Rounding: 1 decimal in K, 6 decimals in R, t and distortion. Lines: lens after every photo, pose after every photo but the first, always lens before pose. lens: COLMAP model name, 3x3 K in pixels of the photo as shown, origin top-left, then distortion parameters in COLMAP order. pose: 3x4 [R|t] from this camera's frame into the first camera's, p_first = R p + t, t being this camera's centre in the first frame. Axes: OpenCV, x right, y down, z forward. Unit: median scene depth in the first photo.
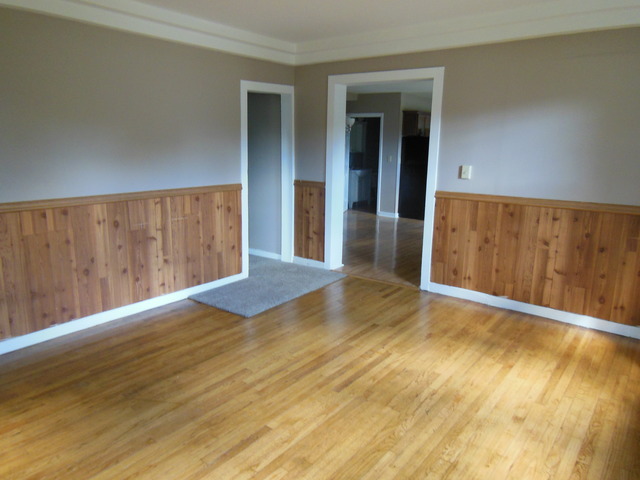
lens RADIAL K [[463.4, 0, 321.1], [0, 463.4, 241.0], [0, 0, 1]] dist [0.011935, 0.000881]
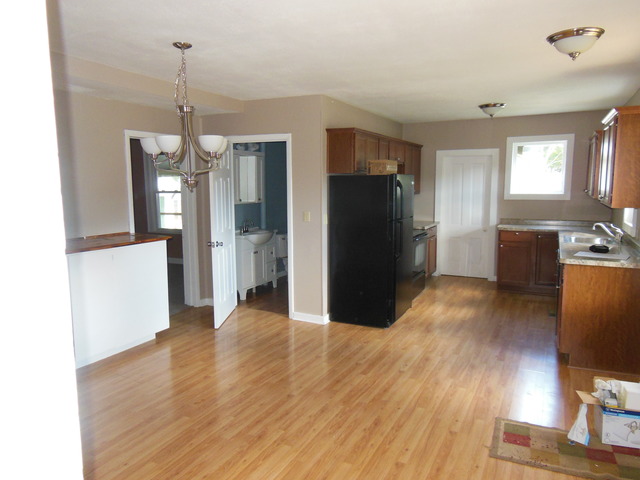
lens RADIAL K [[463.4, 0, 319.3], [0, 463.4, 242.0], [0, 0, 1]] dist [0.011935, 0.000881]
pose [[0.982050, -0.049488, 0.182013, 0.059763], [0.060530, 0.996616, -0.055615, -0.112214], [-0.178644, 0.065634, 0.981722, 0.452540]]
